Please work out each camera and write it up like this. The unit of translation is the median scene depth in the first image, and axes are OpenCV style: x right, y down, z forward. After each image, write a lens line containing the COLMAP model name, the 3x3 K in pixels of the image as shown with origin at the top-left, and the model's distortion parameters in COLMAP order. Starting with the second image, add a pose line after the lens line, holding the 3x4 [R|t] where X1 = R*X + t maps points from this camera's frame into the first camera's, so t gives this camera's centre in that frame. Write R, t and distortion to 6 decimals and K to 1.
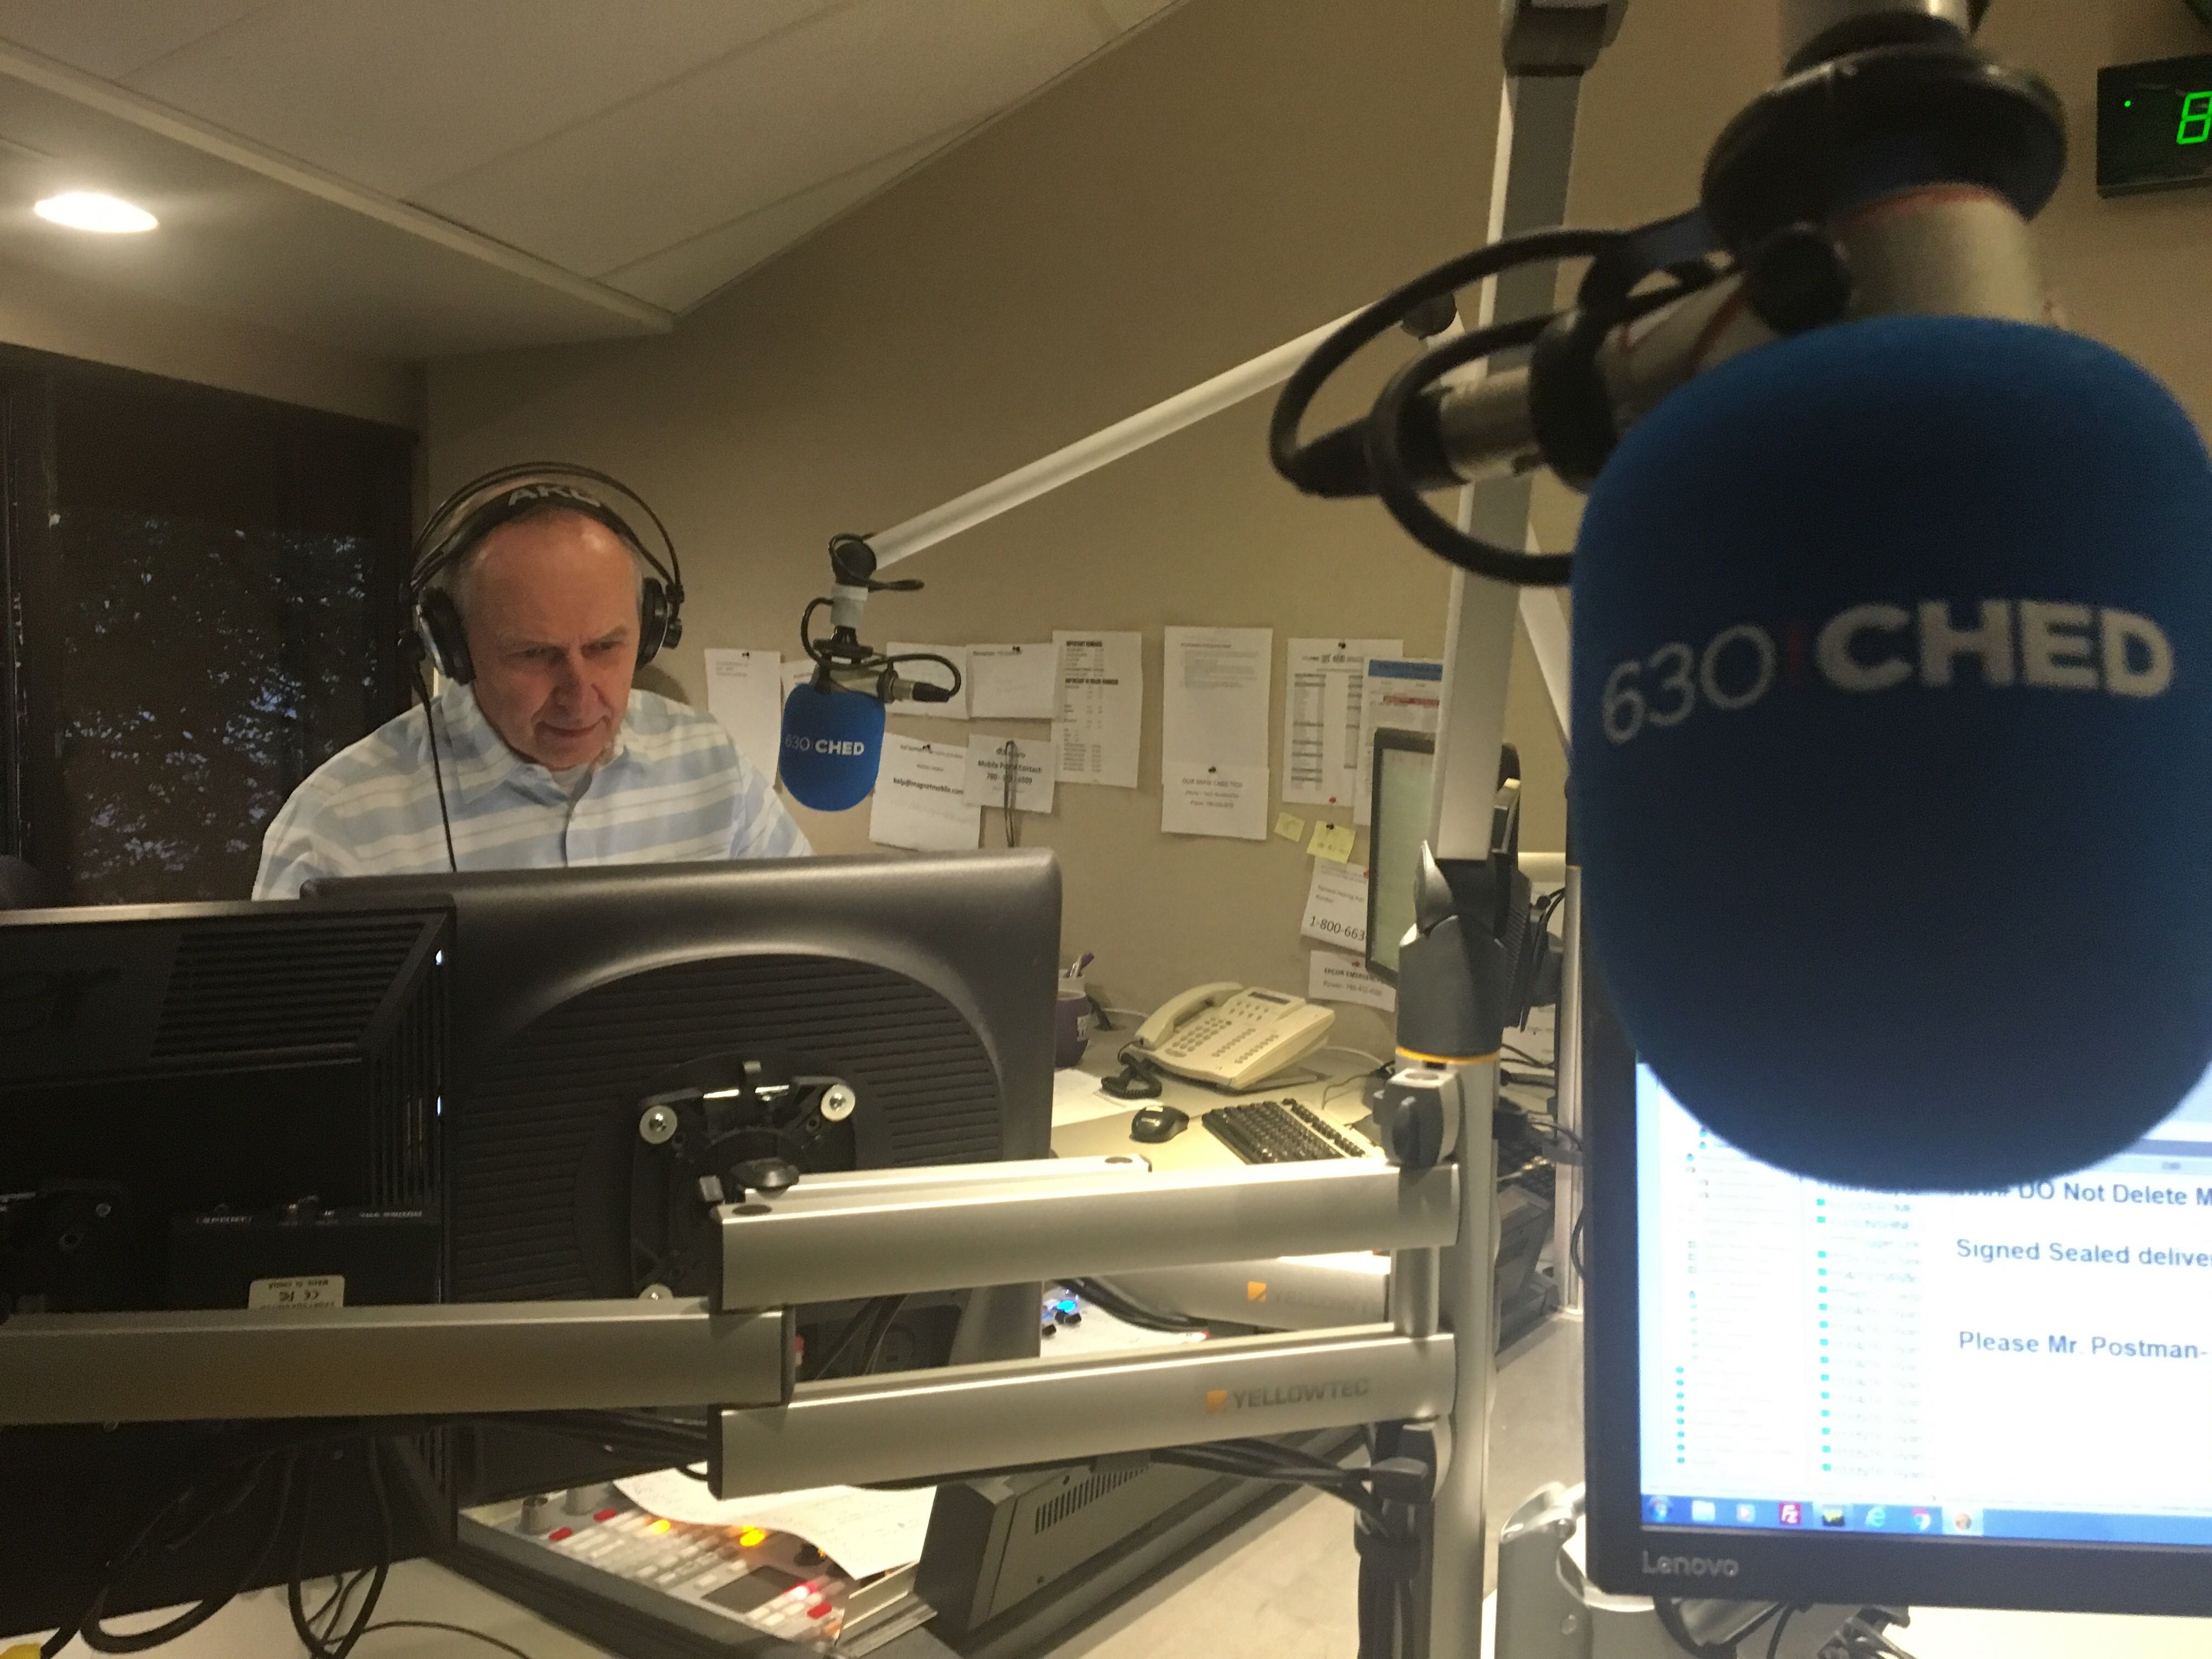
lens RADIAL K [[1901.1, 0, 1106.0], [0, 1901.1, 829.5], [0, 0, 1]] dist [-0.038339, -0.002684]
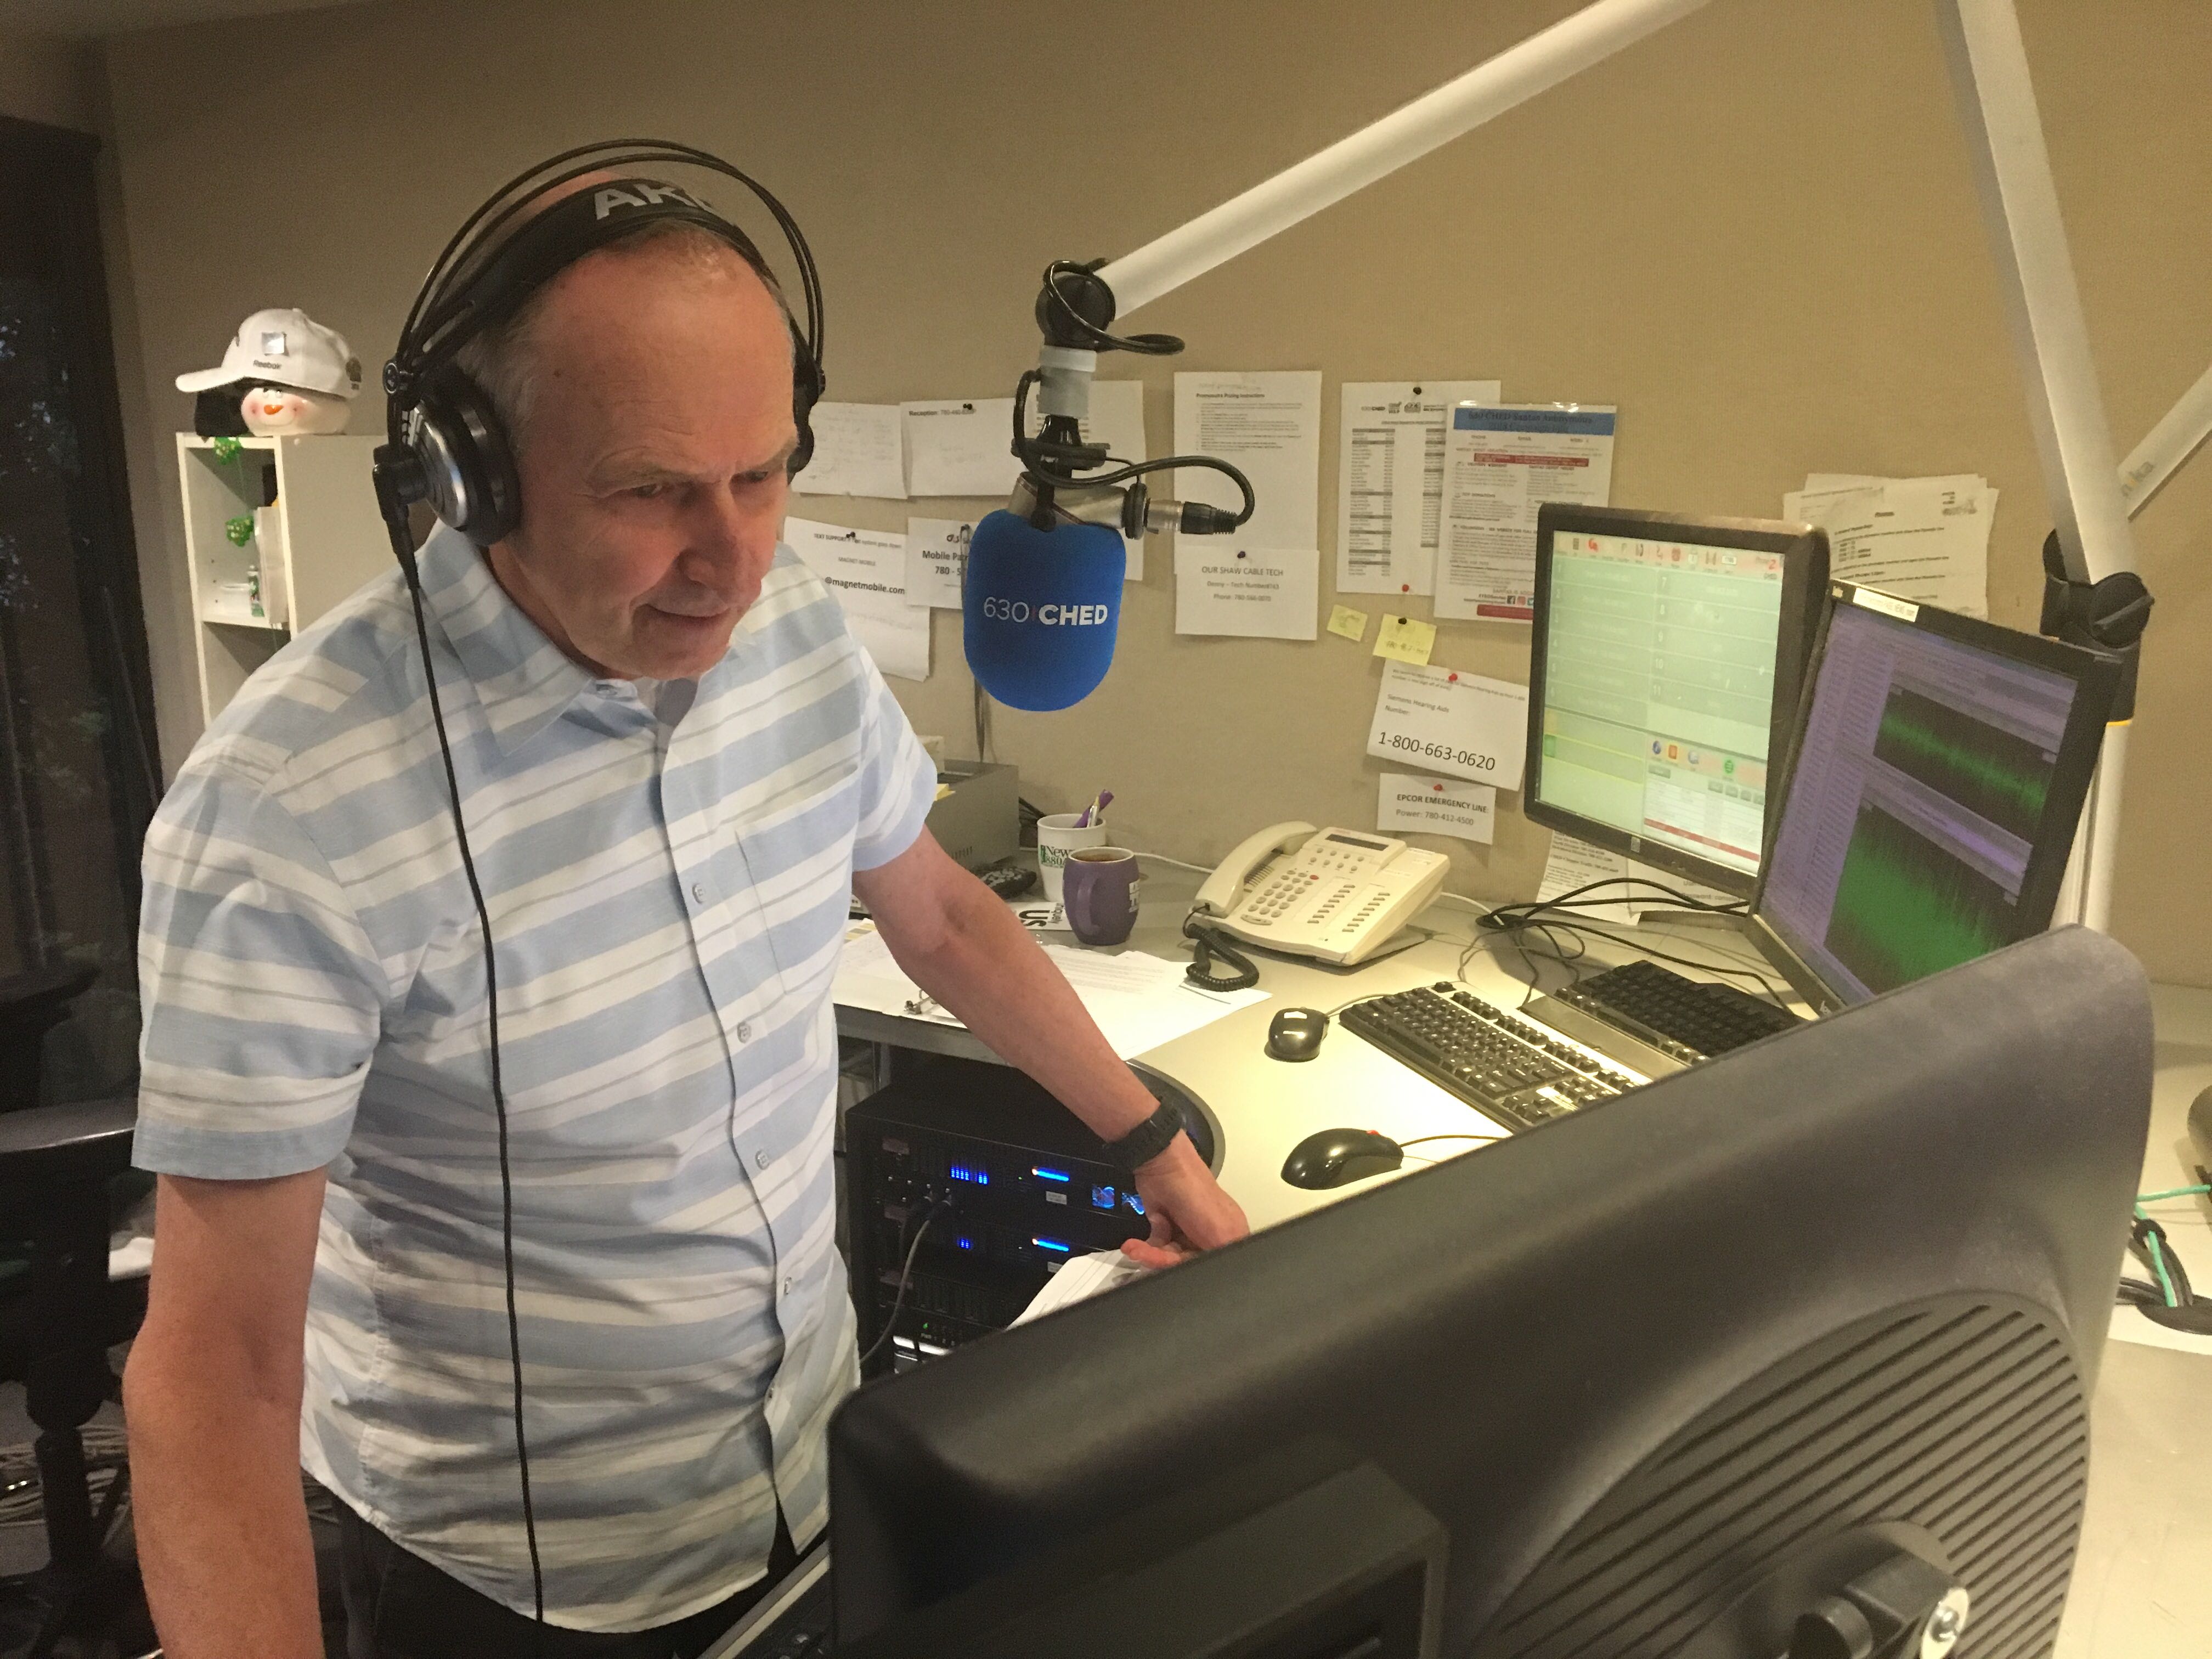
lens RADIAL K [[1886.6, 0, 1106.0], [0, 1886.6, 829.5], [0, 0, 1]] dist [0.136498, -0.322137]
pose [[0.986620, -0.067474, 0.148422, -0.134566], [0.045751, 0.988346, 0.145186, -0.037344], [-0.156489, -0.136453, 0.978209, 0.220118]]
